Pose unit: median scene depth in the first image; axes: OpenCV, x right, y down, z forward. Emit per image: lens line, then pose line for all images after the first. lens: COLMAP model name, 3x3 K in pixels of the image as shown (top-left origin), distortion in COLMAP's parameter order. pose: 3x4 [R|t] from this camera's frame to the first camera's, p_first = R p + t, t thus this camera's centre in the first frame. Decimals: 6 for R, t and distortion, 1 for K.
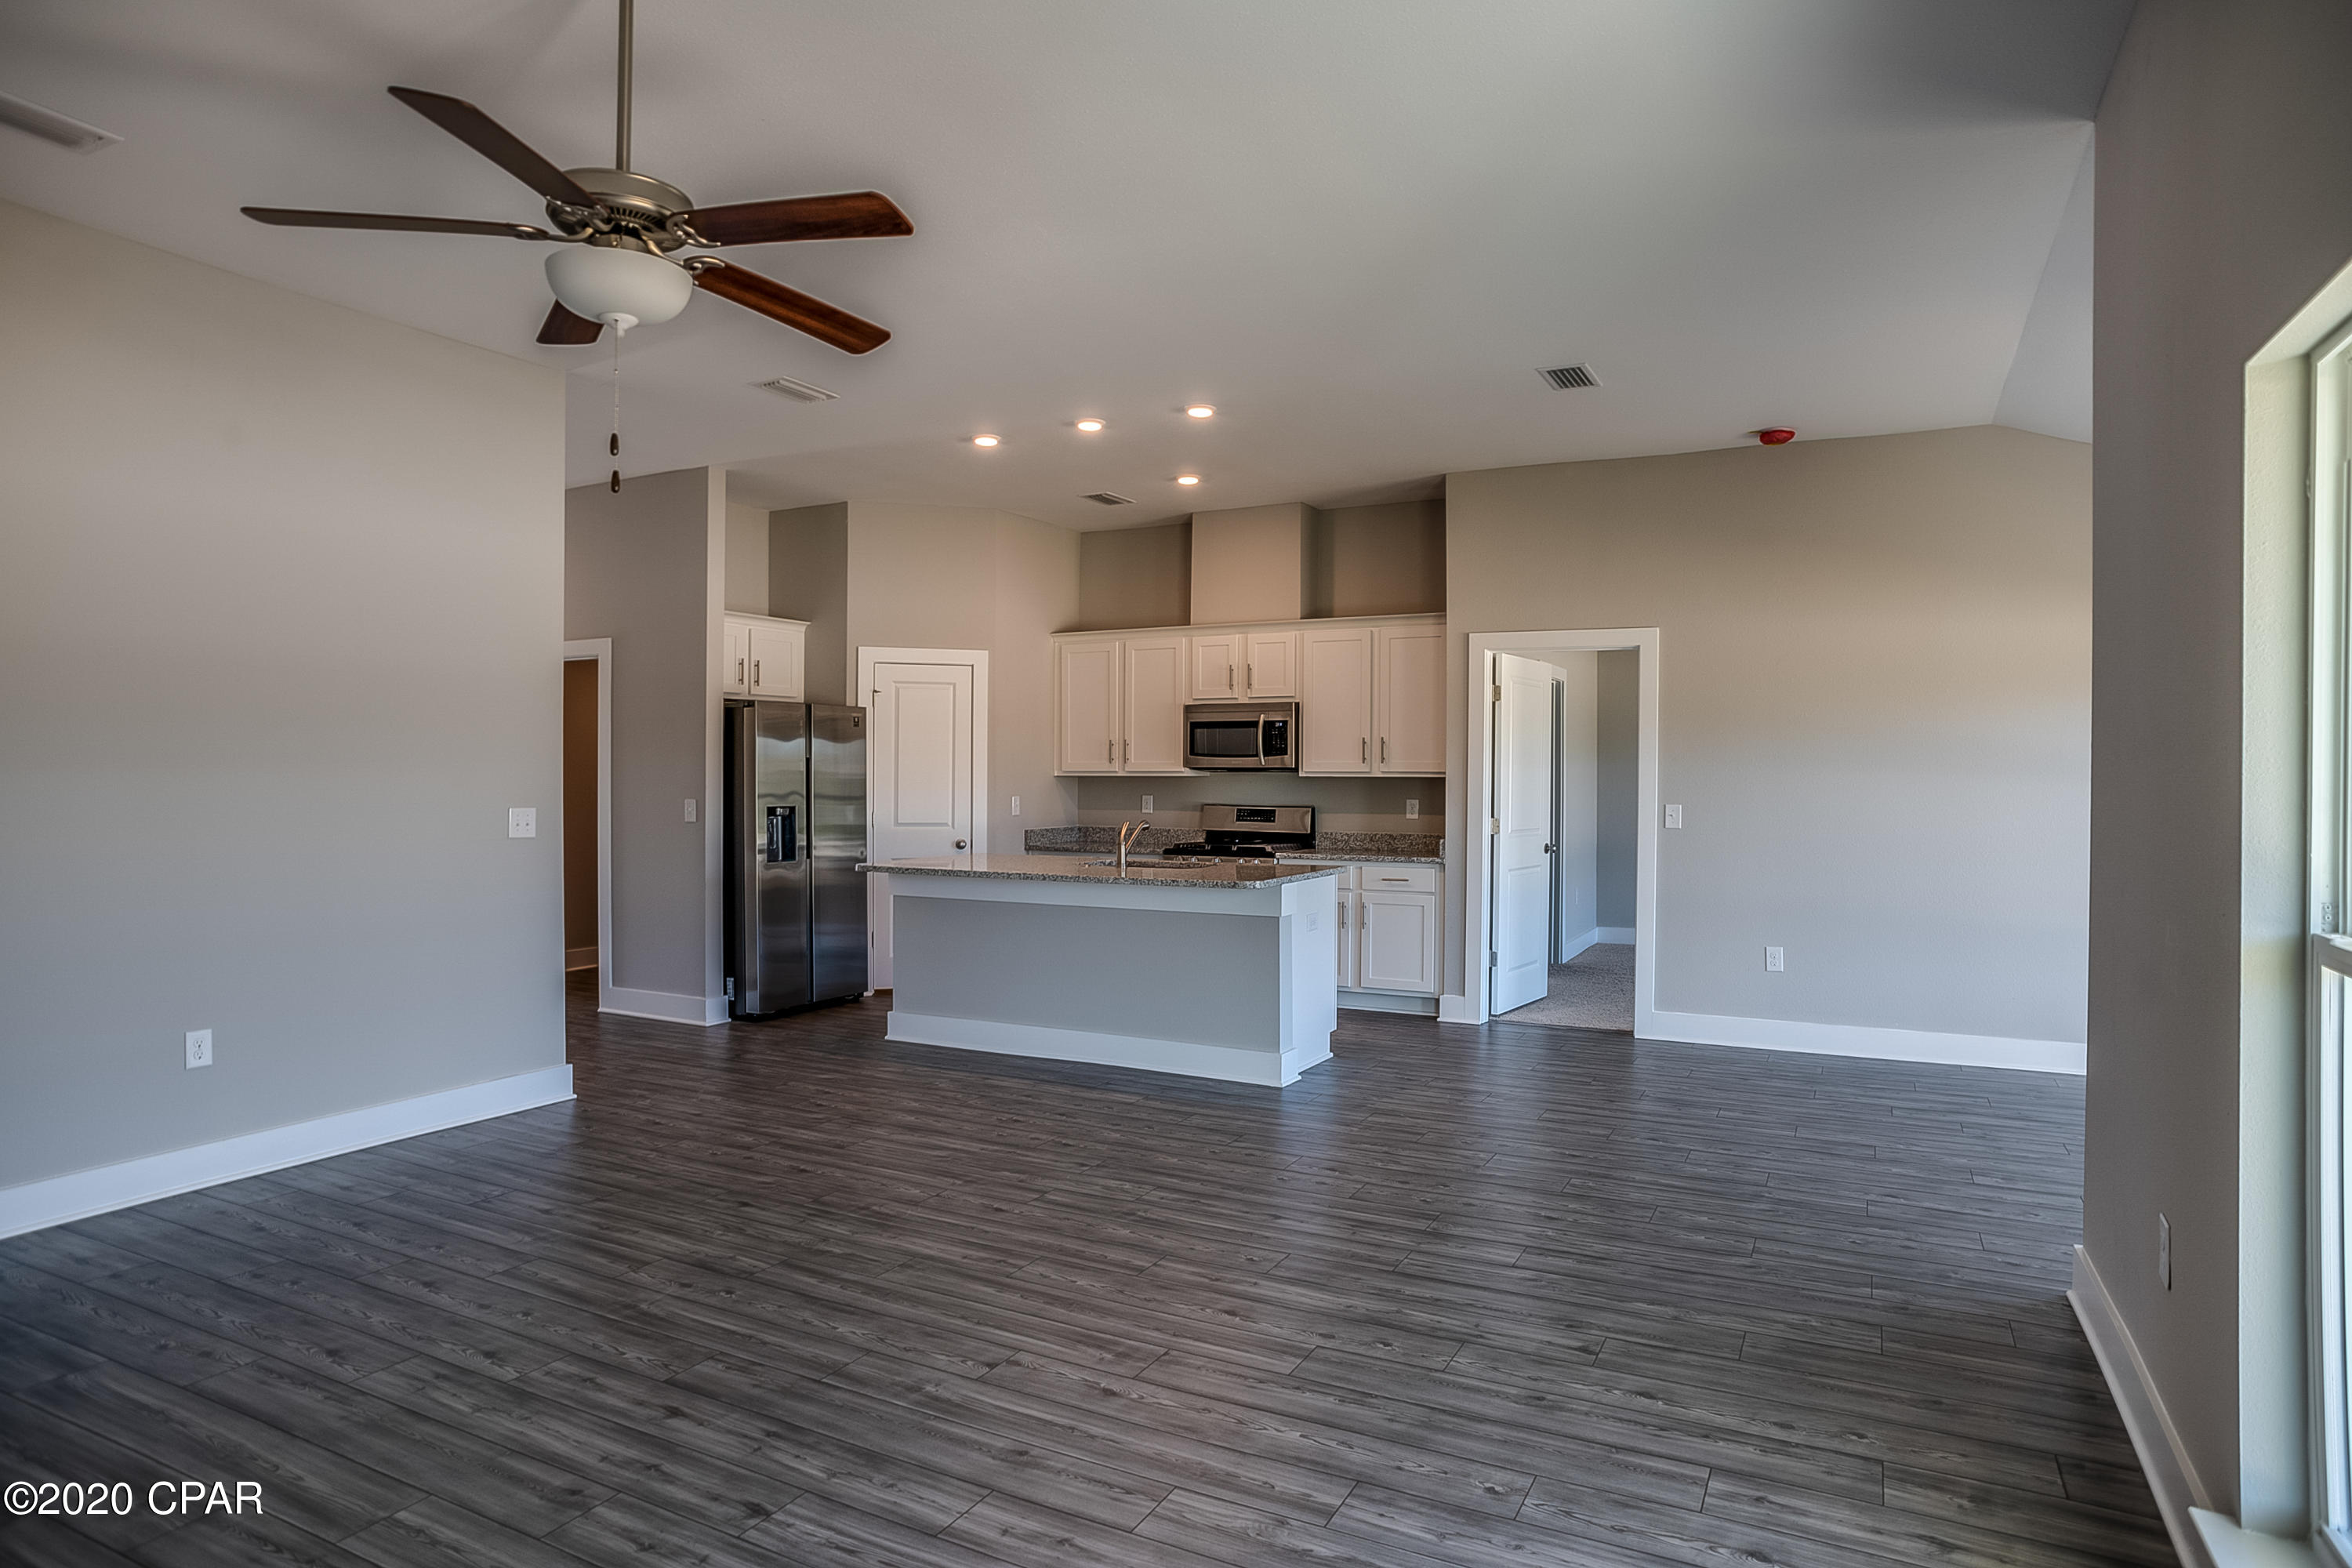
lens RADIAL K [[1334.6, 0, 1176.0], [0, 1334.6, 784.0], [0, 0, 1]] dist [-0.118060, 0.080194]
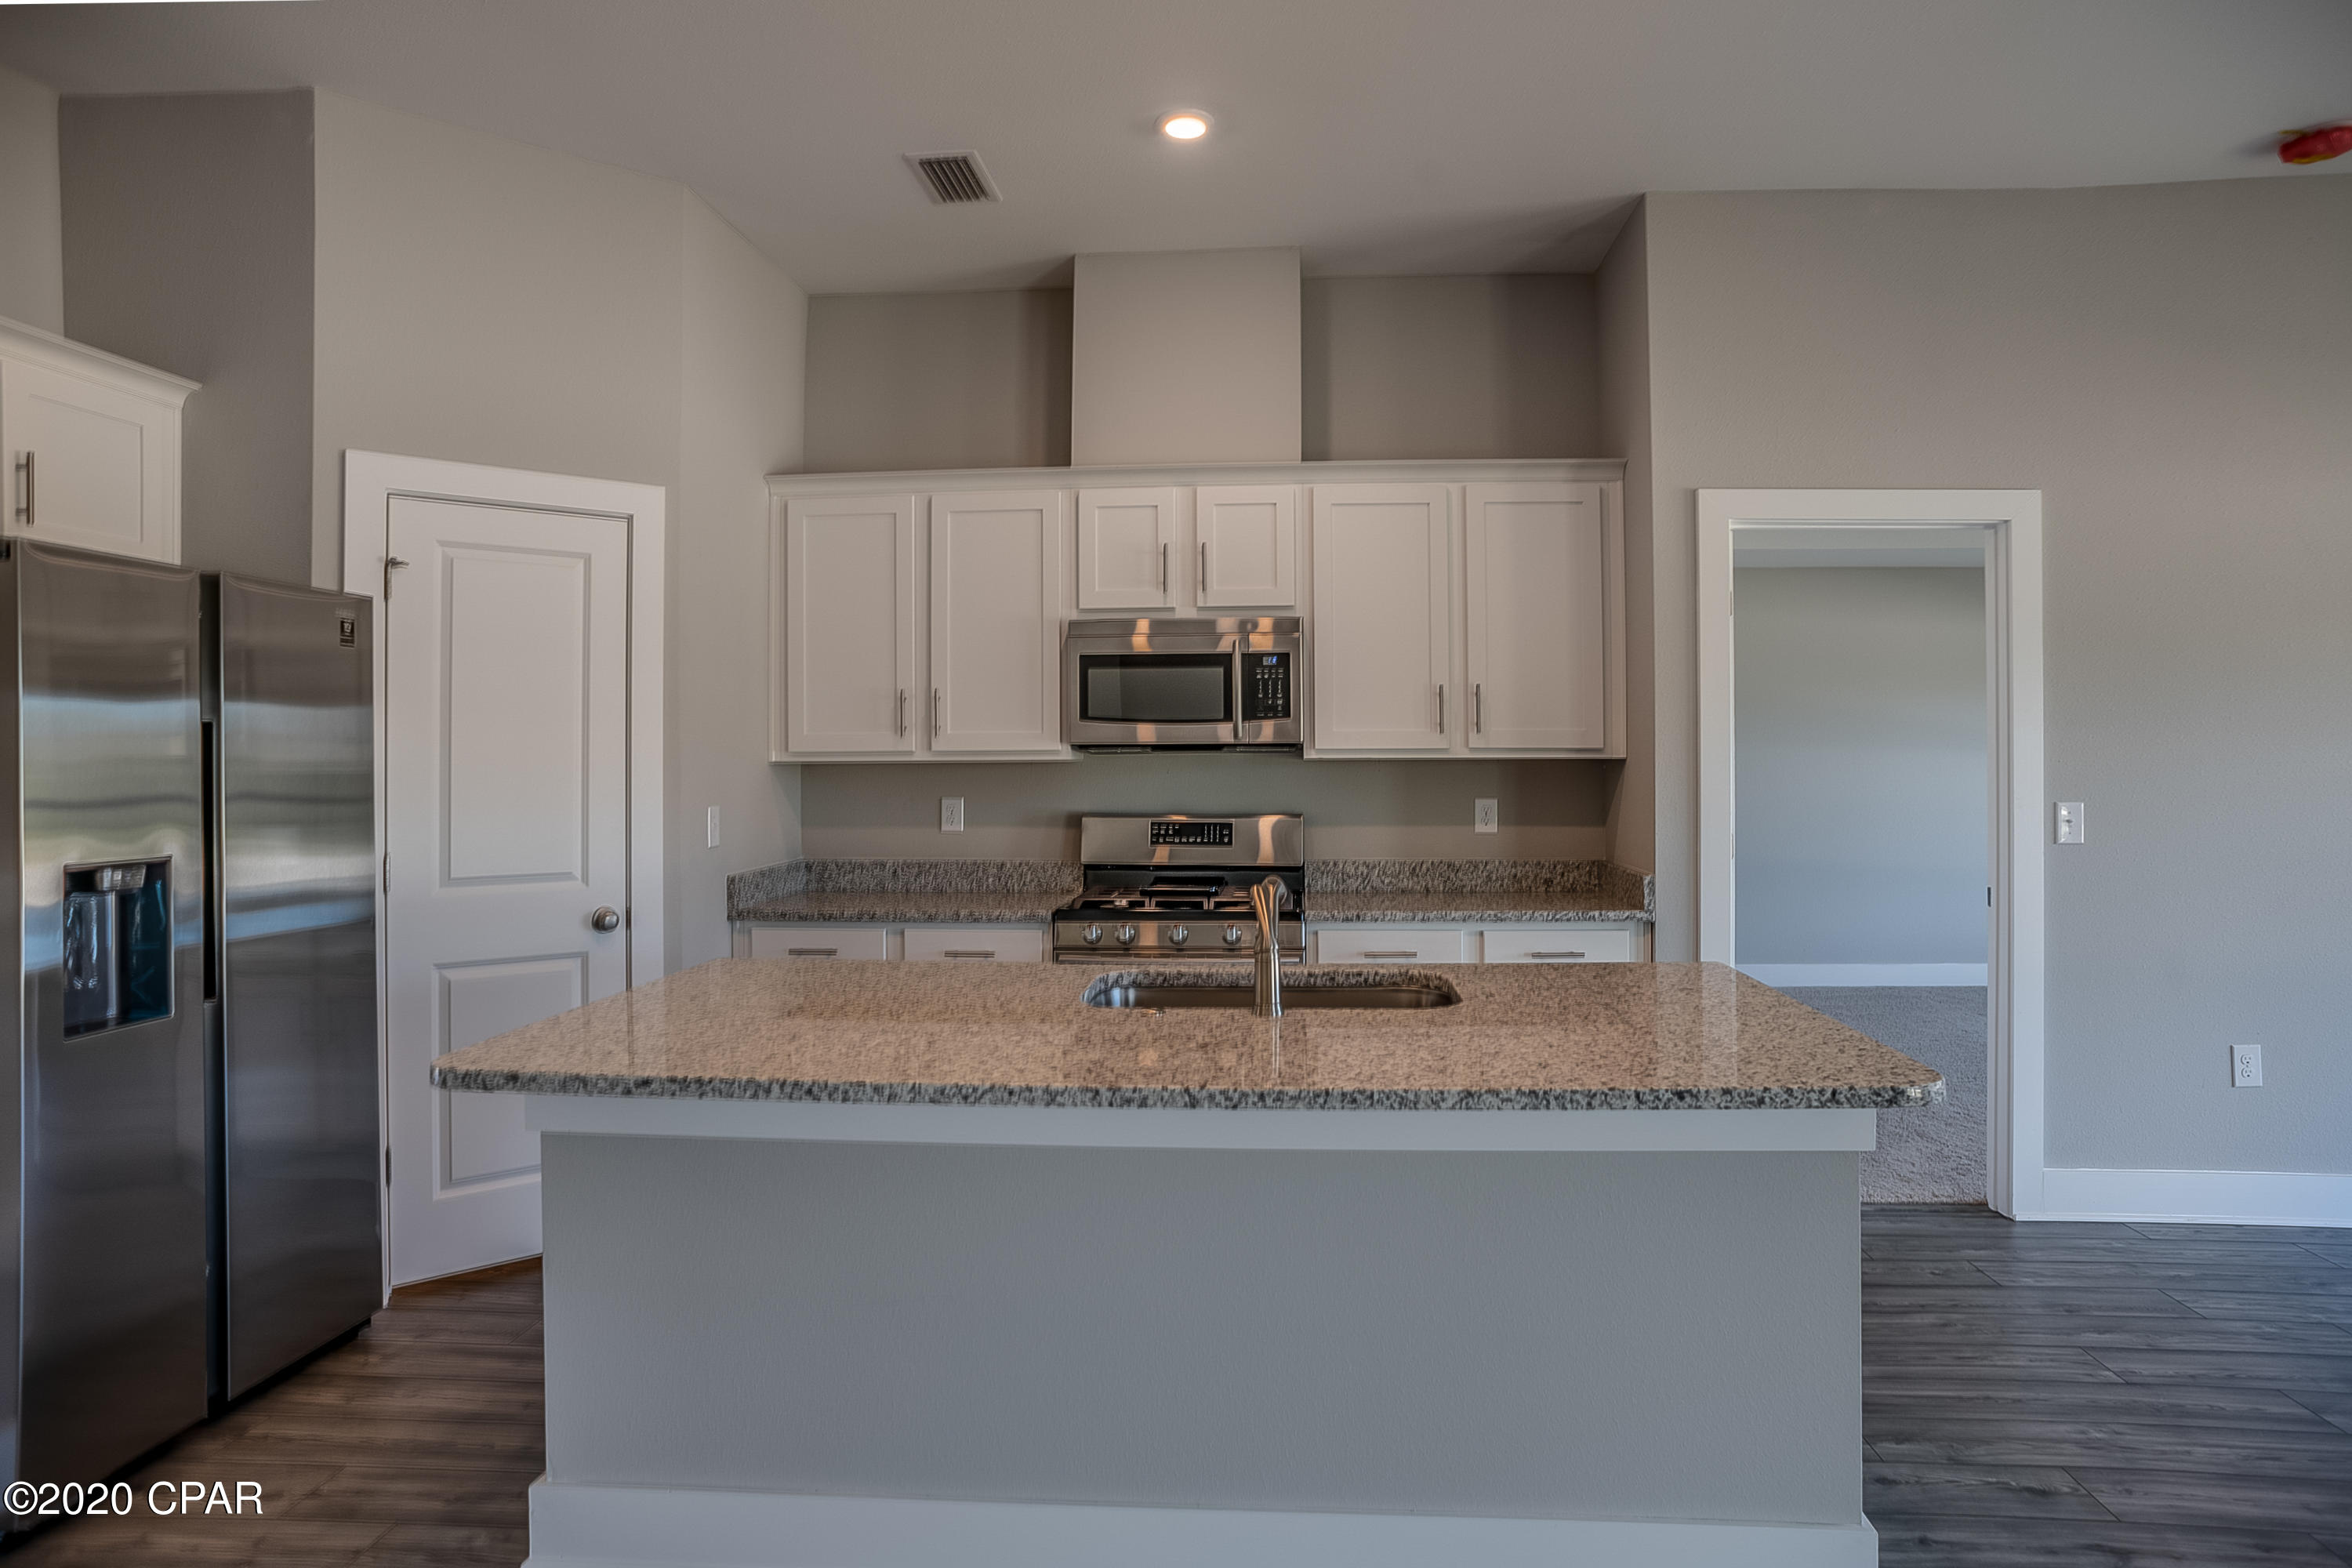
lens RADIAL K [[1334.6, 0, 1176.0], [0, 1334.6, 784.0], [0, 0, 1]] dist [-0.118060, 0.080194]
pose [[0.914673, -0.016863, 0.403842, -0.165114], [0.011676, 0.999815, 0.015305, -0.004457], [-0.404025, -0.009284, 0.914701, 0.530354]]
